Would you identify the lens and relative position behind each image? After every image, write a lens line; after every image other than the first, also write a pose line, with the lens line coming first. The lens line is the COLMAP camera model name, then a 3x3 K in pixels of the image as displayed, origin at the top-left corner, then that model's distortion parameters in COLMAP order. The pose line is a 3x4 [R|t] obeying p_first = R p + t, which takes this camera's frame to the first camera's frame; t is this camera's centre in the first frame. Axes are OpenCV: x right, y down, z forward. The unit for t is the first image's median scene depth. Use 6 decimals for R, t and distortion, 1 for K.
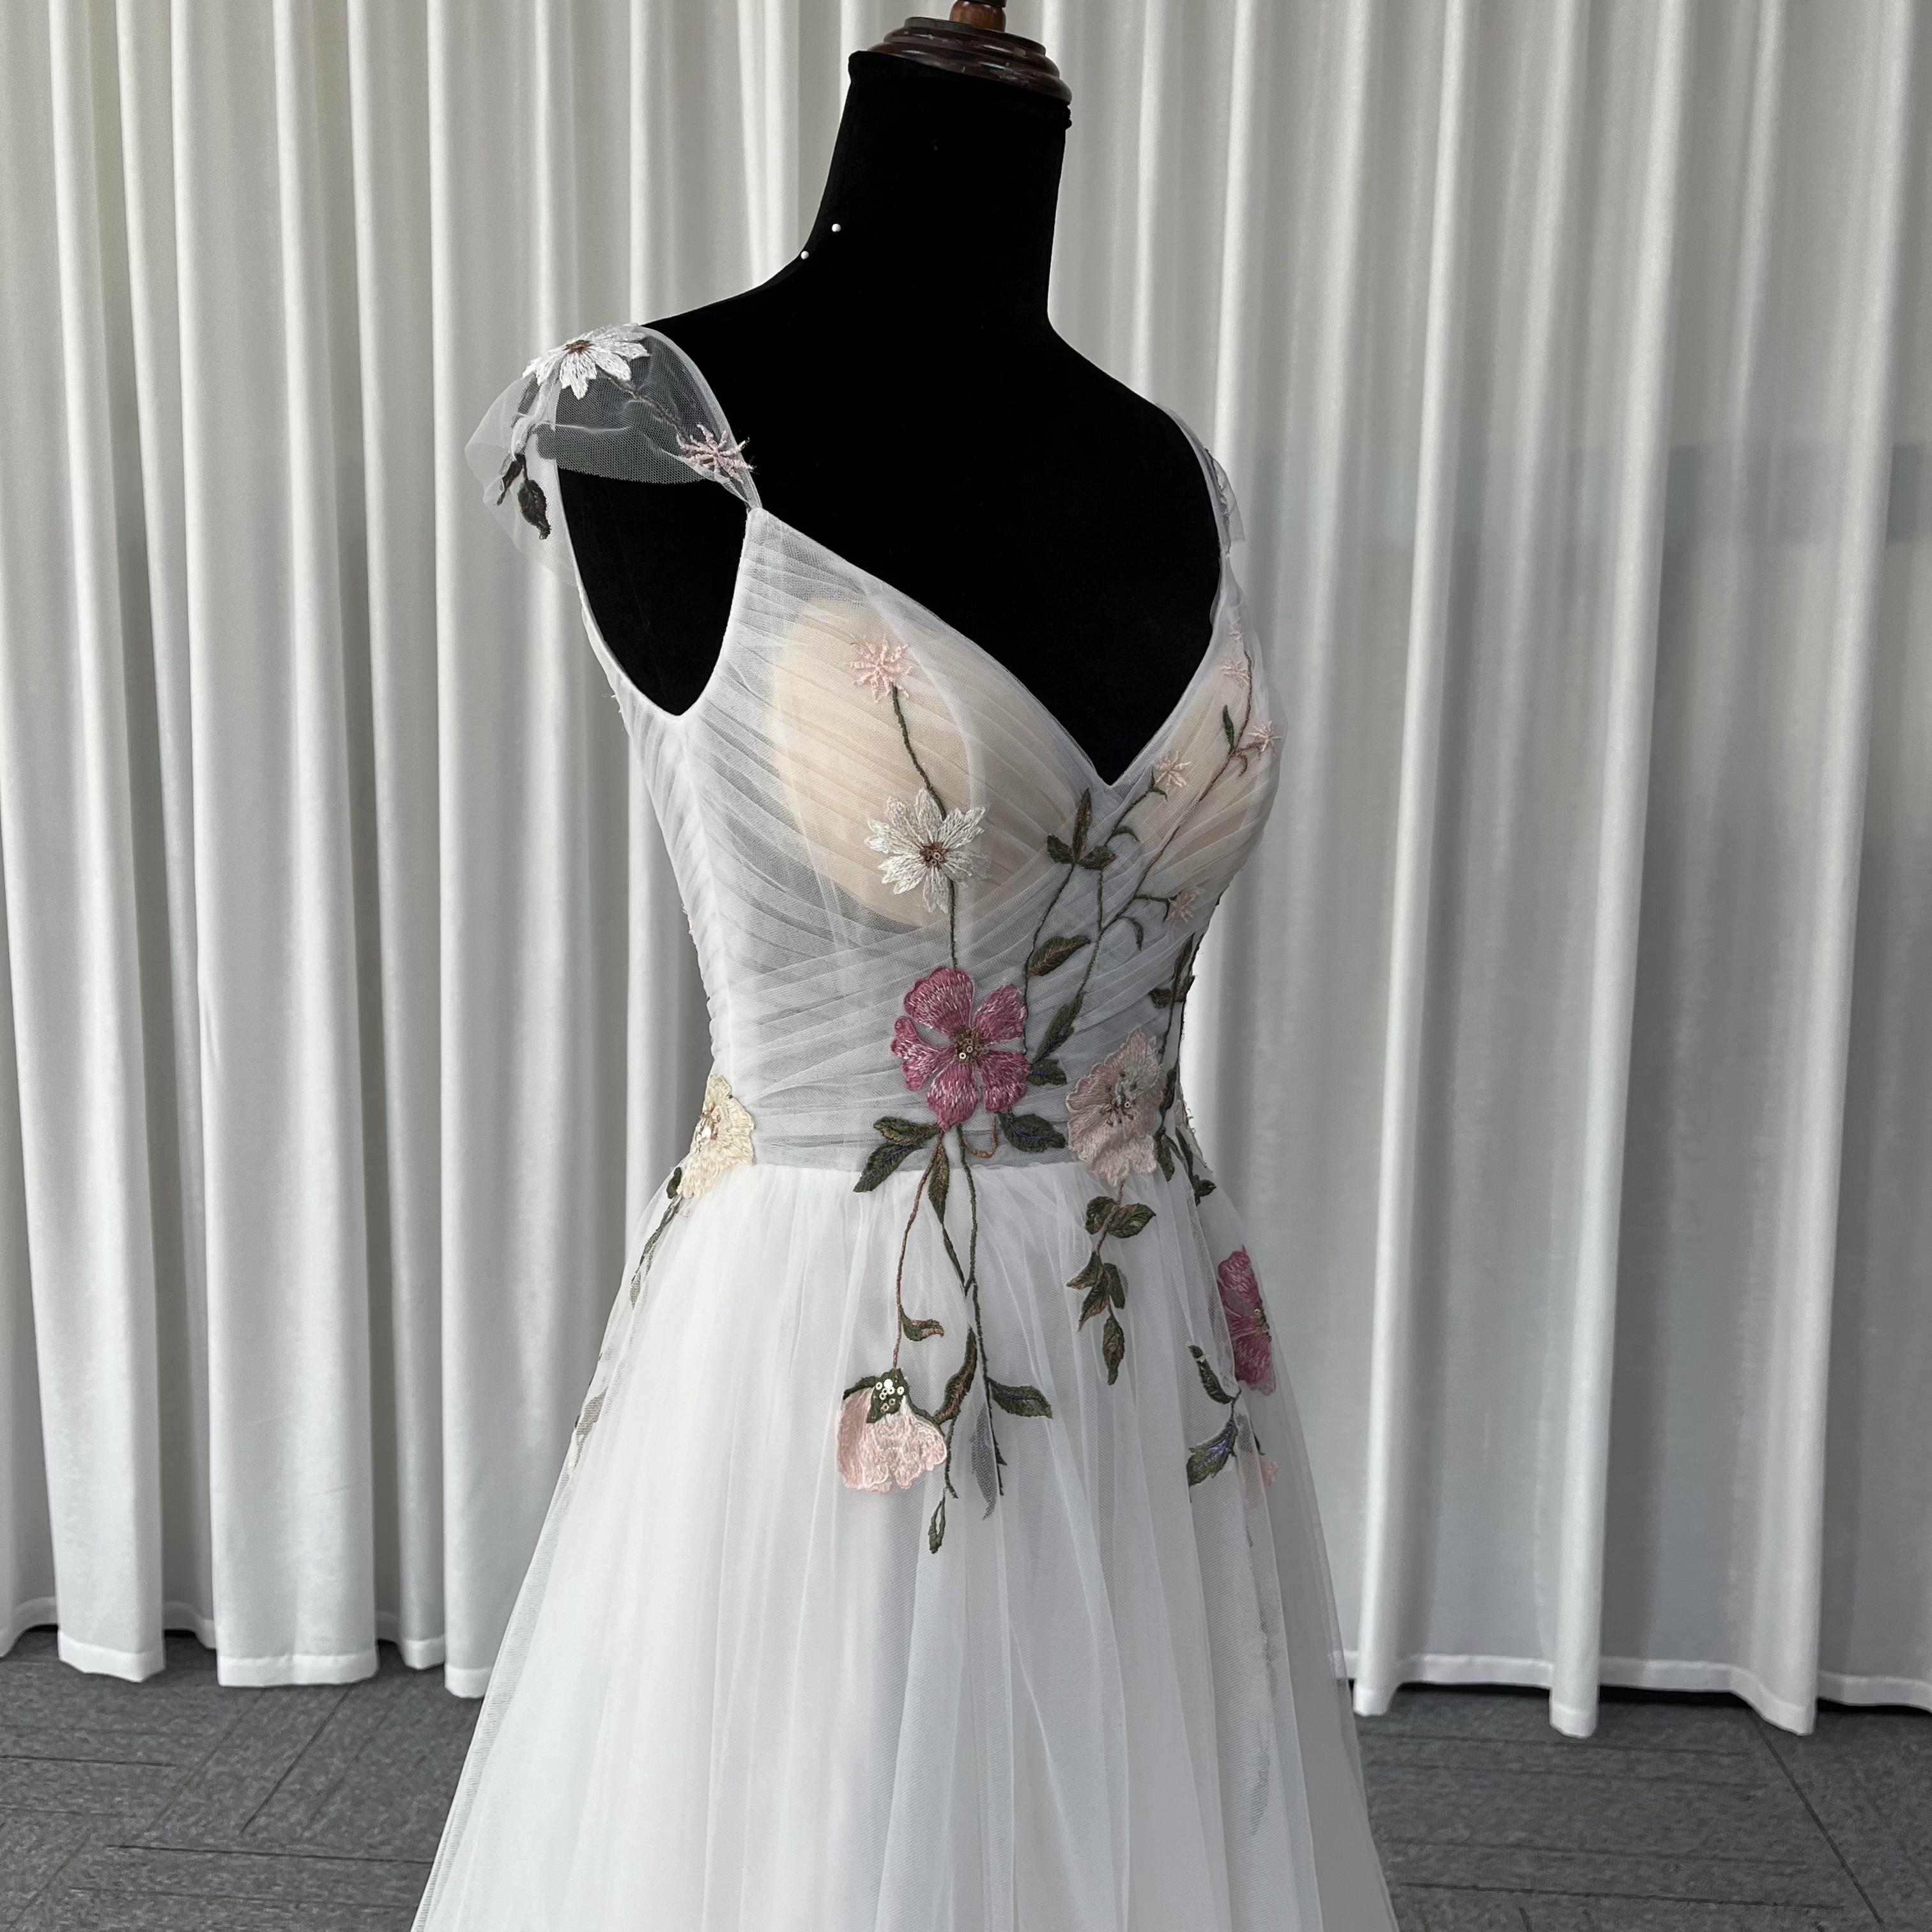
lens RADIAL K [[1983.2, 0, 966.0], [0, 1983.2, 966.0], [0, 0, 1]] dist [0.070017, -0.136856]
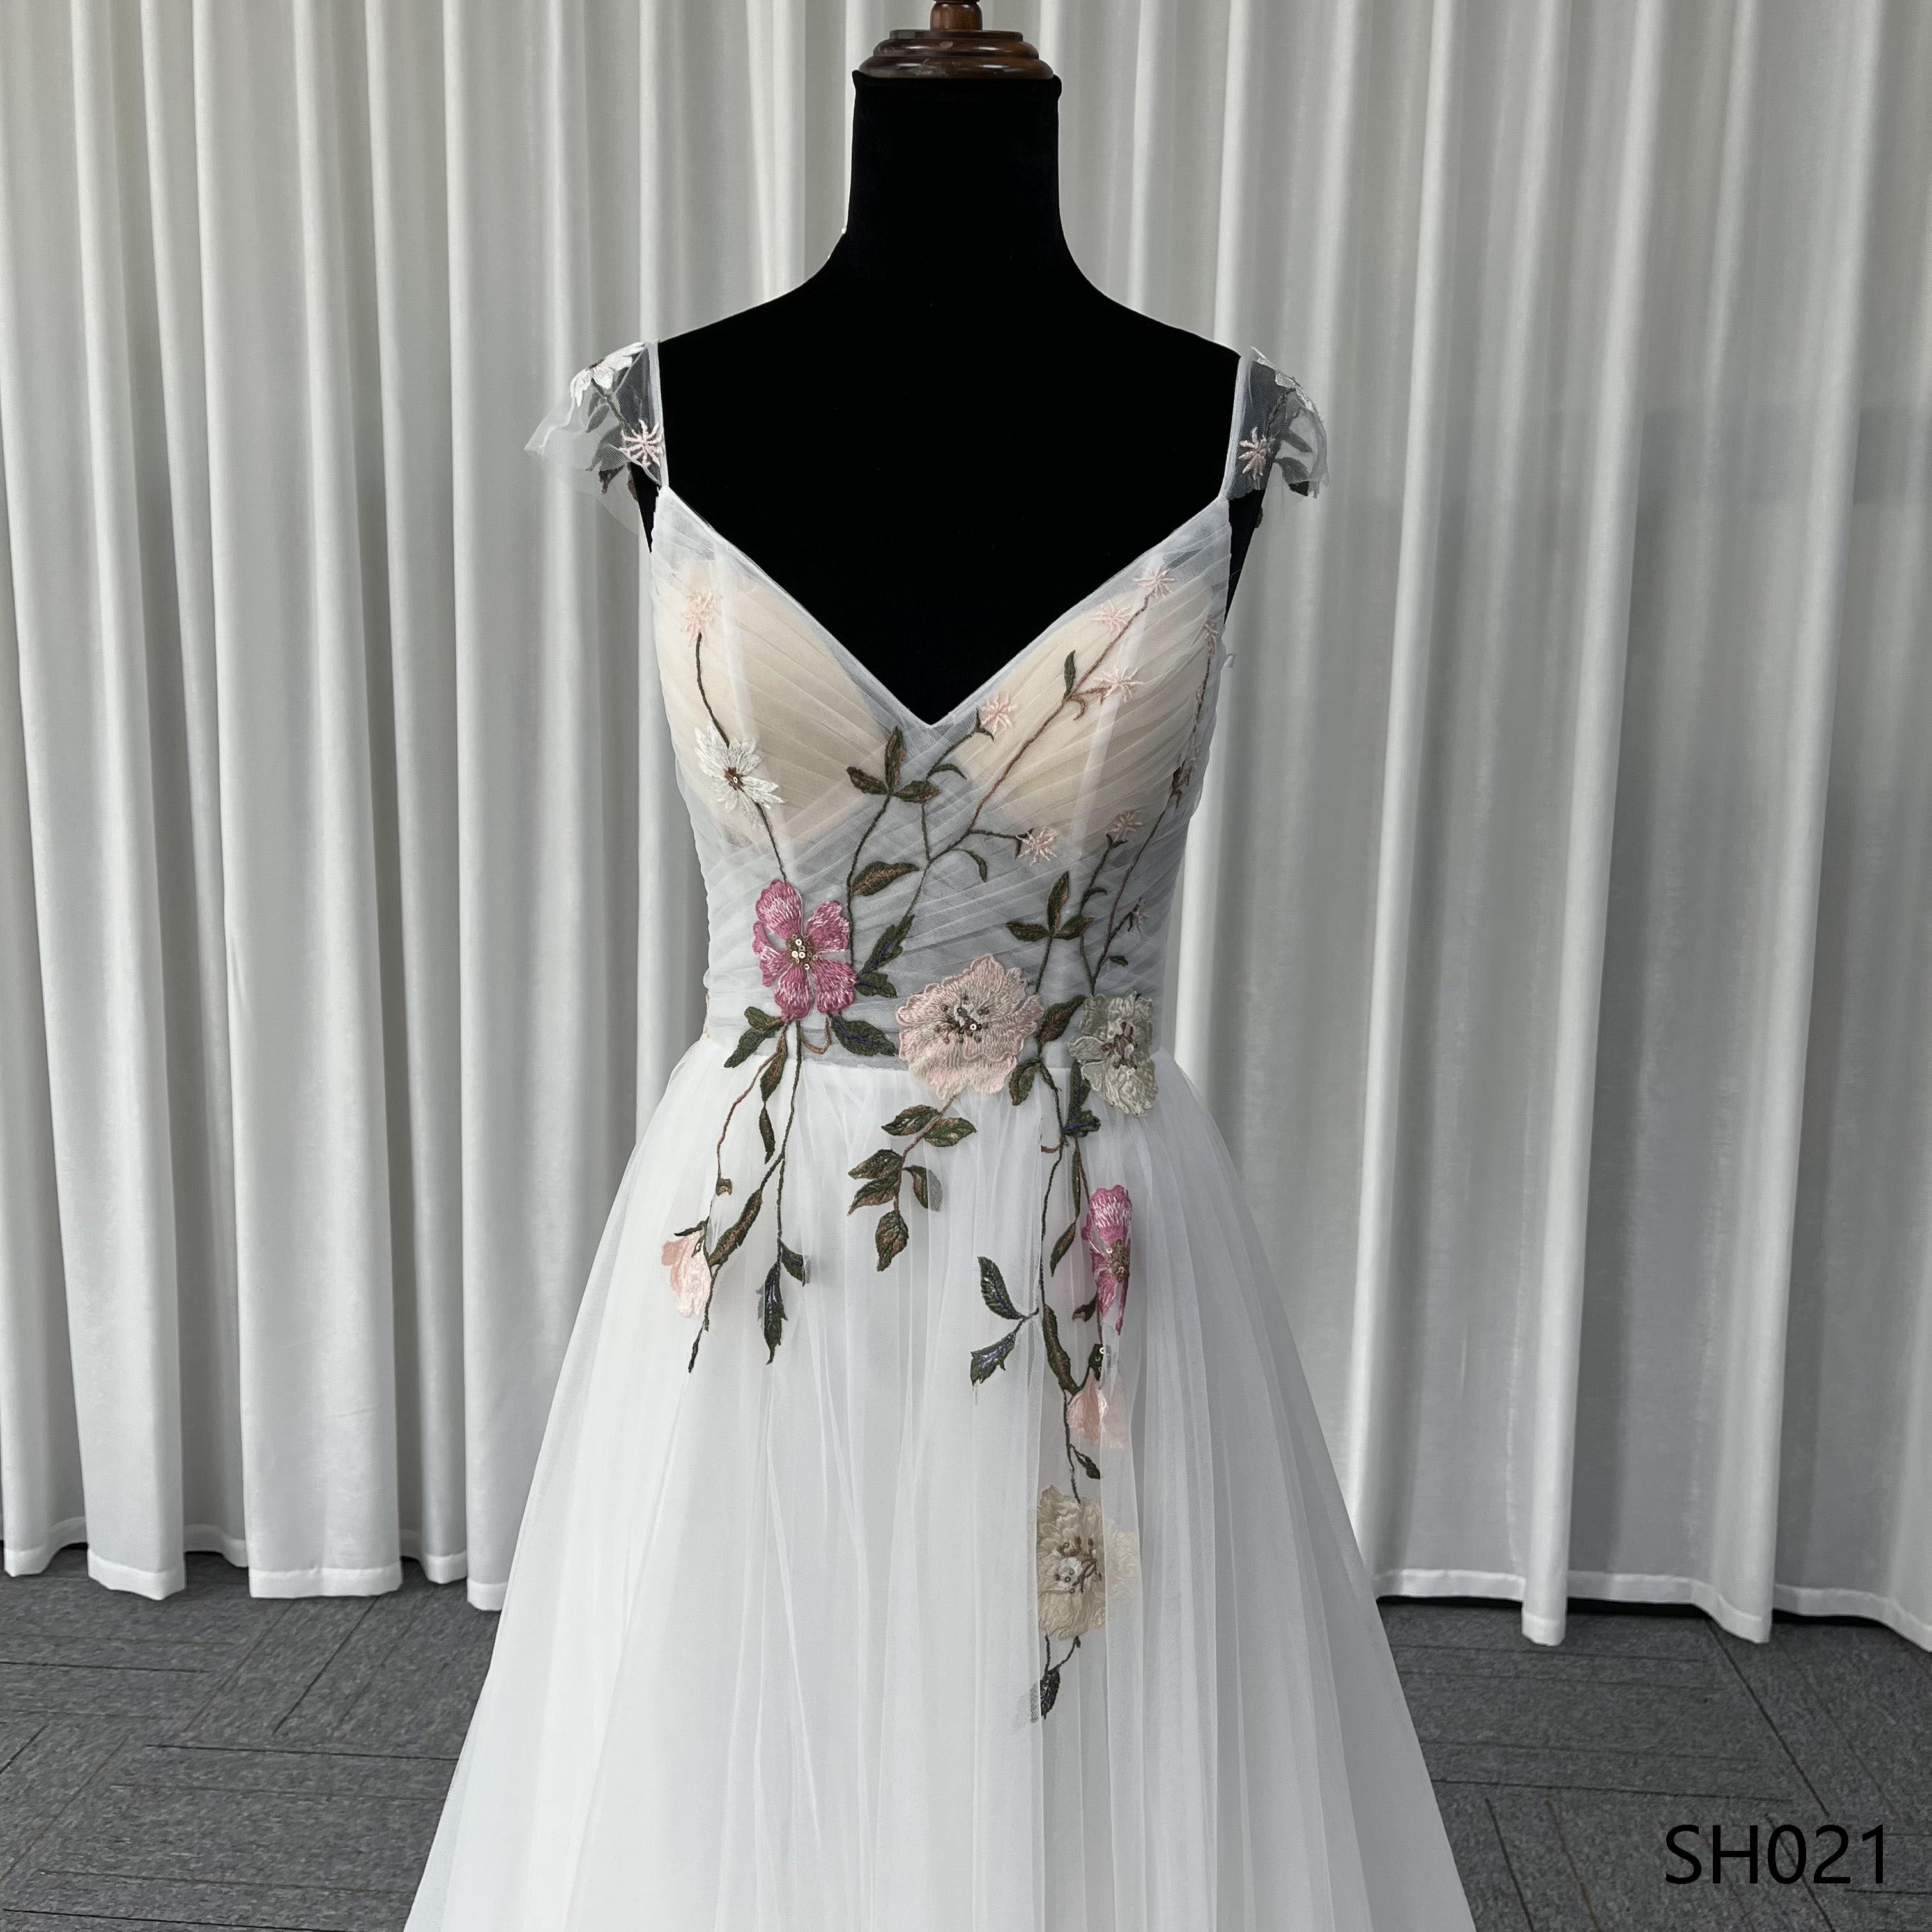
lens RADIAL K [[1916.5, 0, 960.4], [0, 1916.5, 998.4], [0, 0, 1]] dist [0.104727, -0.136673]
pose [[0.762508, 0.103310, -0.638678, 0.770366], [-0.087627, 0.994563, 0.056260, -0.003101], [0.641018, 0.013067, 0.767415, 0.211672]]
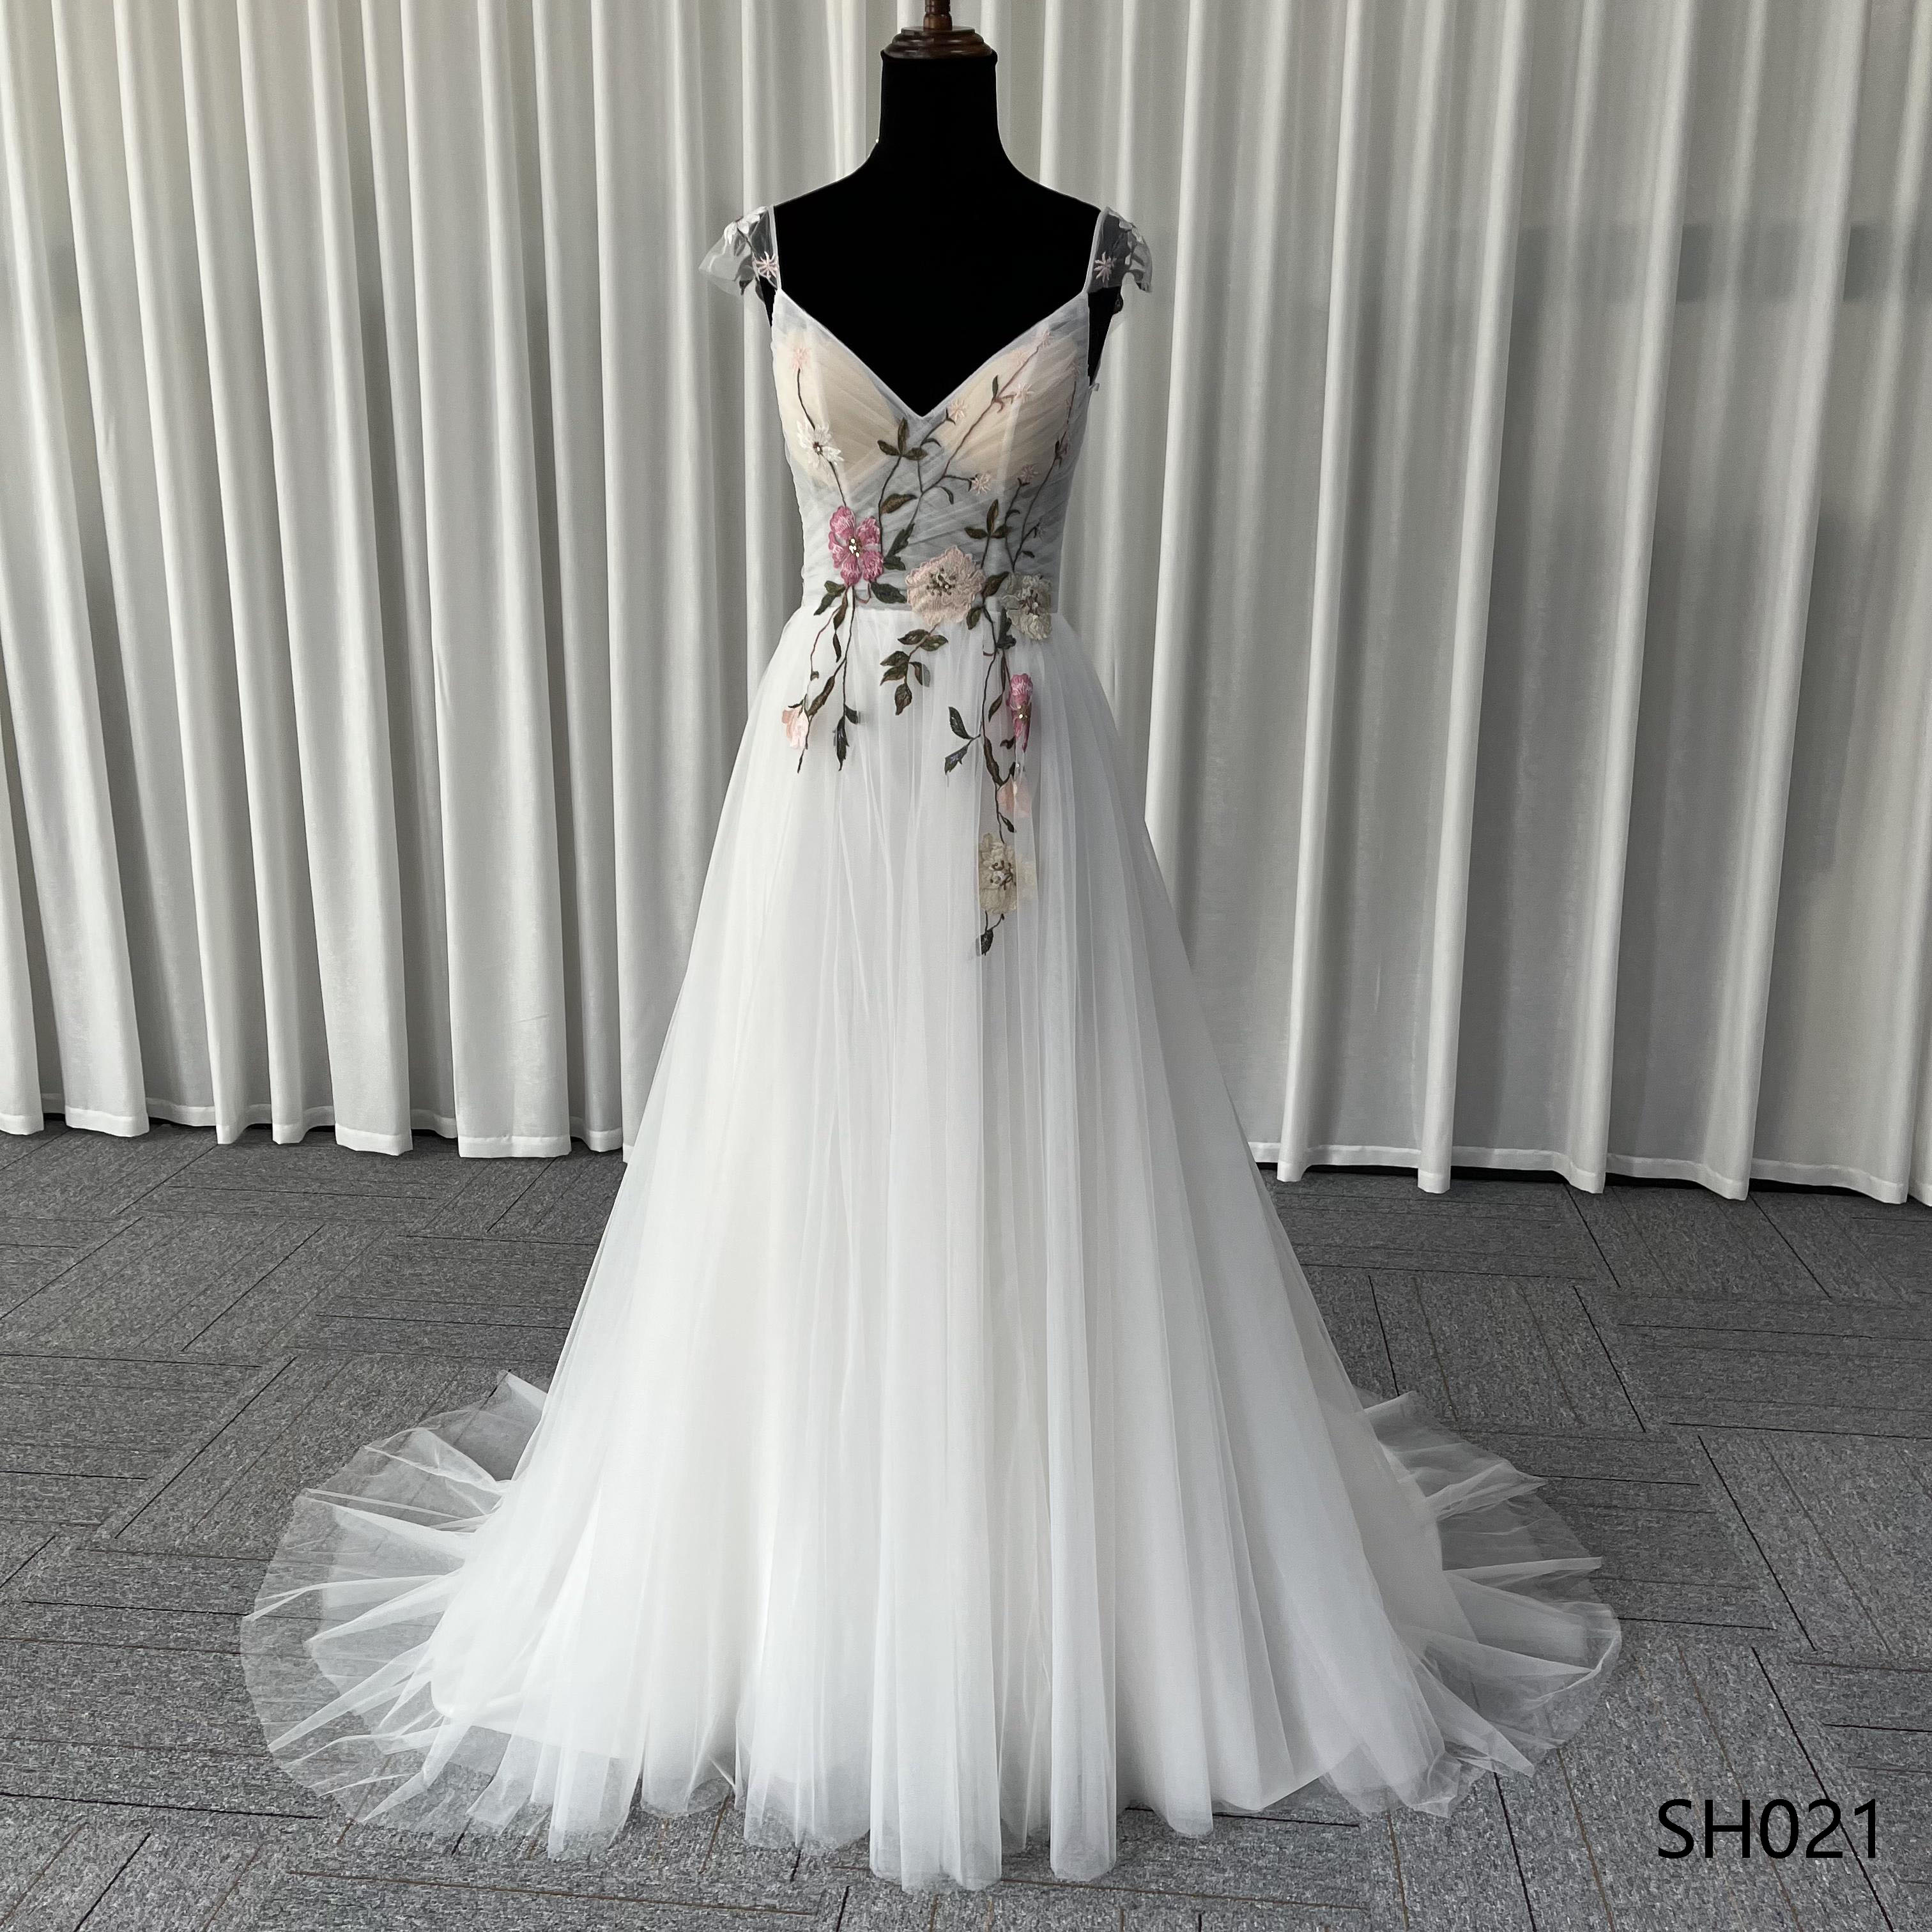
lens RADIAL K [[1934.4, 0, 971.9], [0, 1934.4, 973.8], [0, 0, 1]] dist [0.081068, -0.107322]
pose [[0.739511, 0.150200, -0.656174, 1.502593], [-0.084994, 0.987821, 0.130327, 0.207563], [0.667758, -0.040607, 0.743270, -0.464945]]
